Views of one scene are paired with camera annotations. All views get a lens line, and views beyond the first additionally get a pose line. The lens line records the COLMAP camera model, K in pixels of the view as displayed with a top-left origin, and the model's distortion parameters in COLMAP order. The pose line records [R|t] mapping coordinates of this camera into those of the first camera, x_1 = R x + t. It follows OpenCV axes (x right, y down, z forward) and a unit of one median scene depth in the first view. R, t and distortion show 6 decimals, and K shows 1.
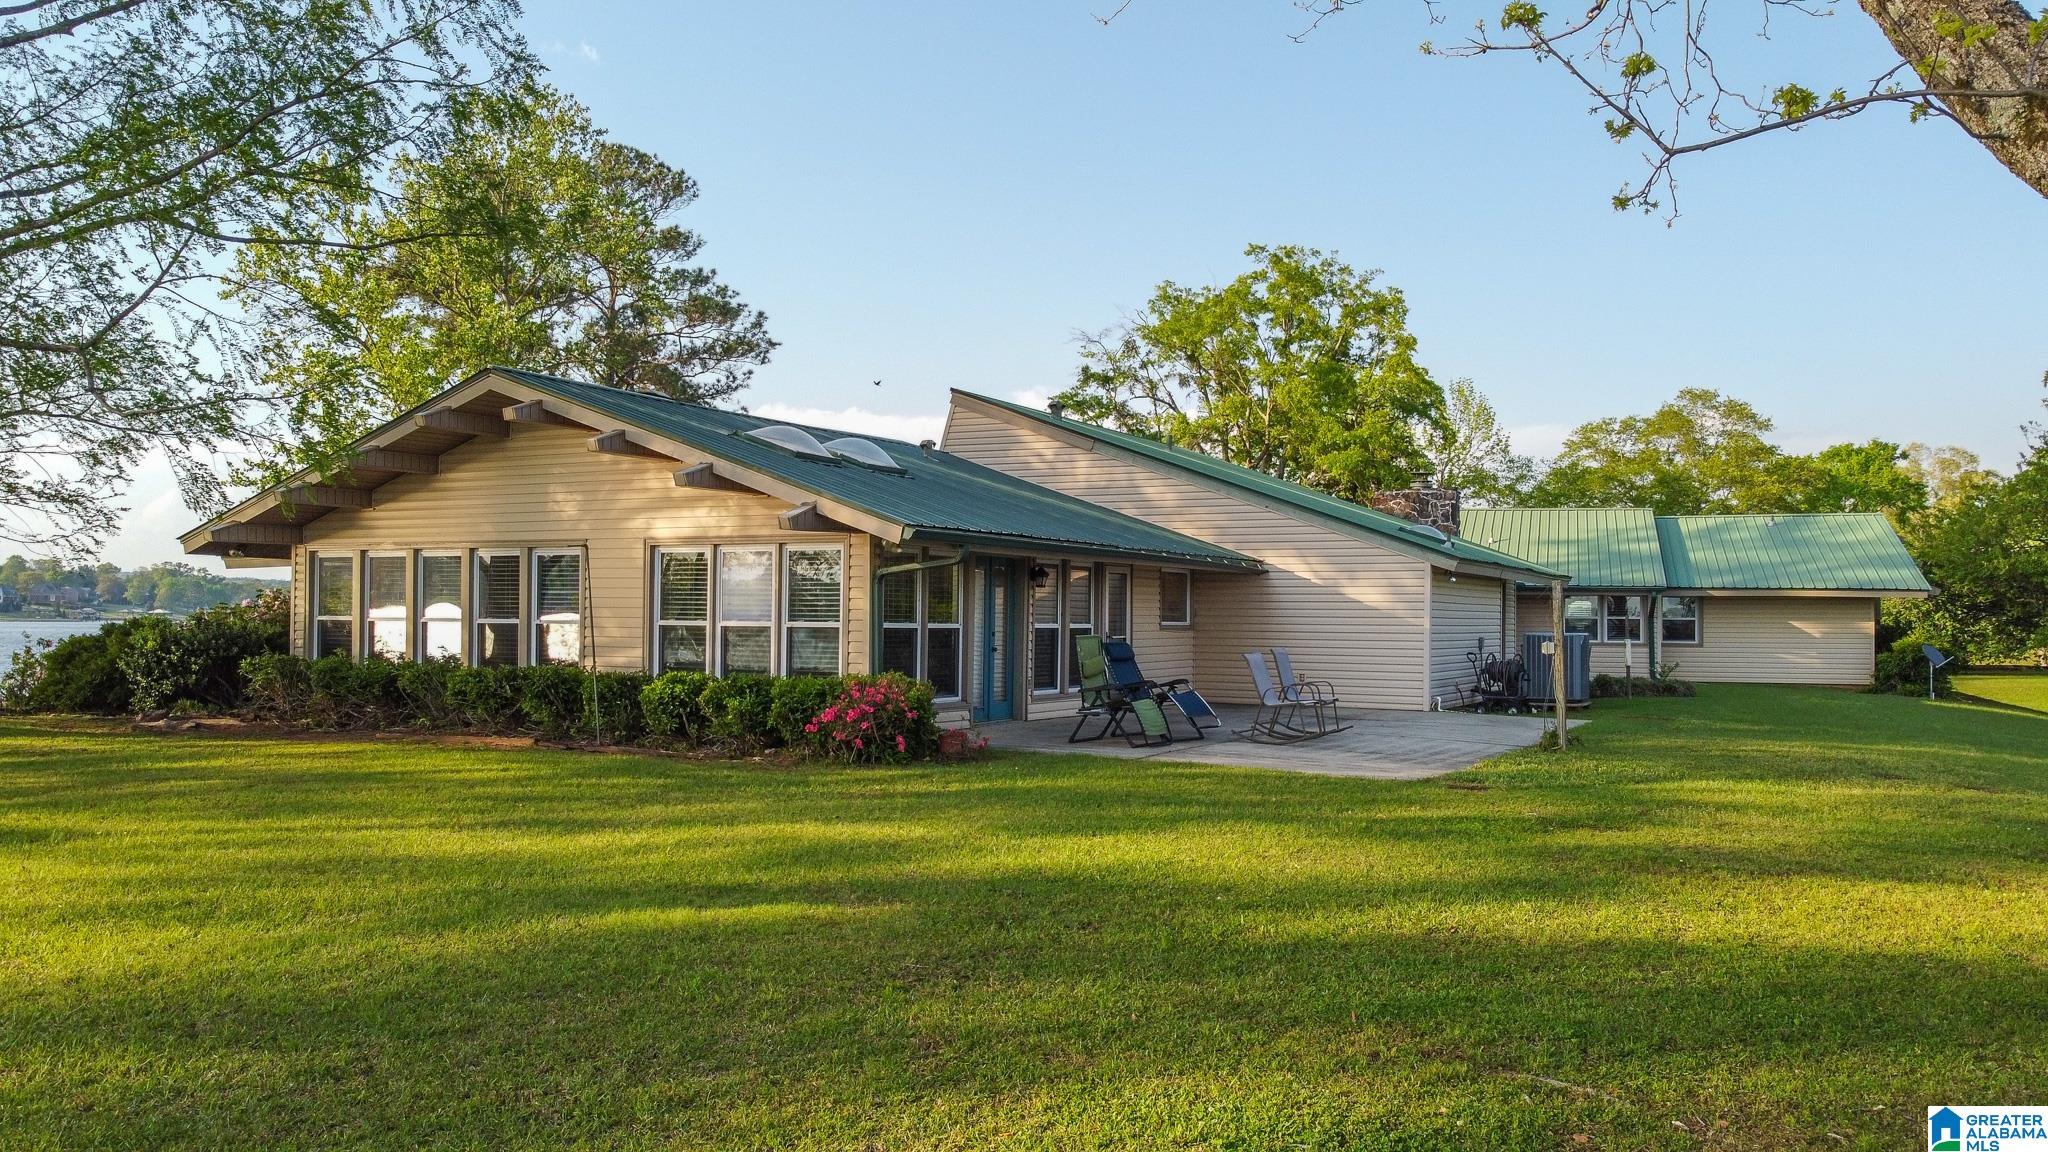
lens RADIAL K [[1561.7, 0, 1024.0], [0, 1561.7, 576.0], [0, 0, 1]] dist [-0.001713, -0.004497]
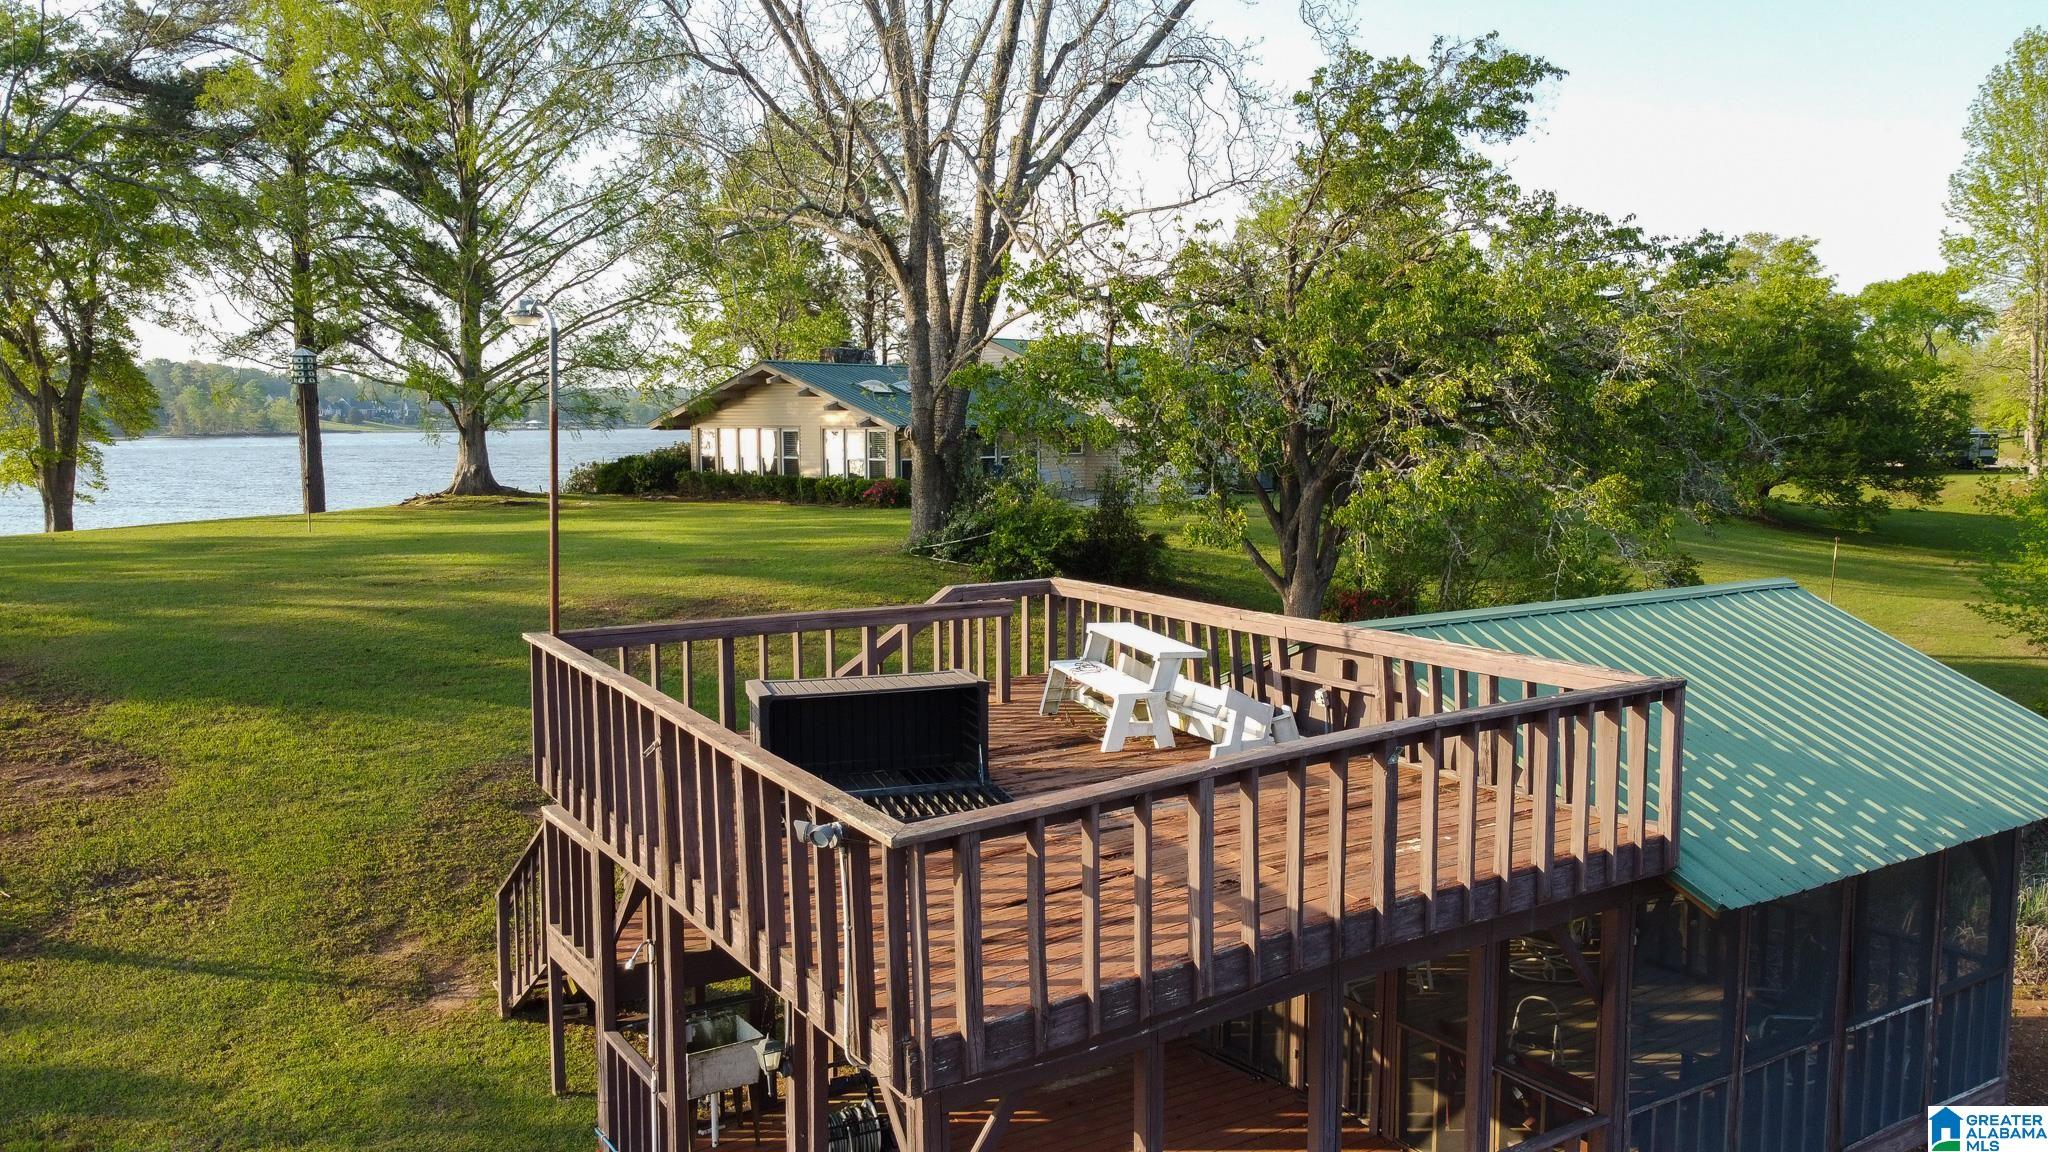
lens RADIAL K [[1561.7, 0, 1024.0], [0, 1561.7, 576.0], [0, 0, 1]] dist [-0.001713, -0.004497]
pose [[0.979707, 0.001015, -0.200434, 0.278240], [0.023674, 0.992402, 0.120741, -0.037545], [0.199034, -0.123036, 0.972238, -0.679981]]
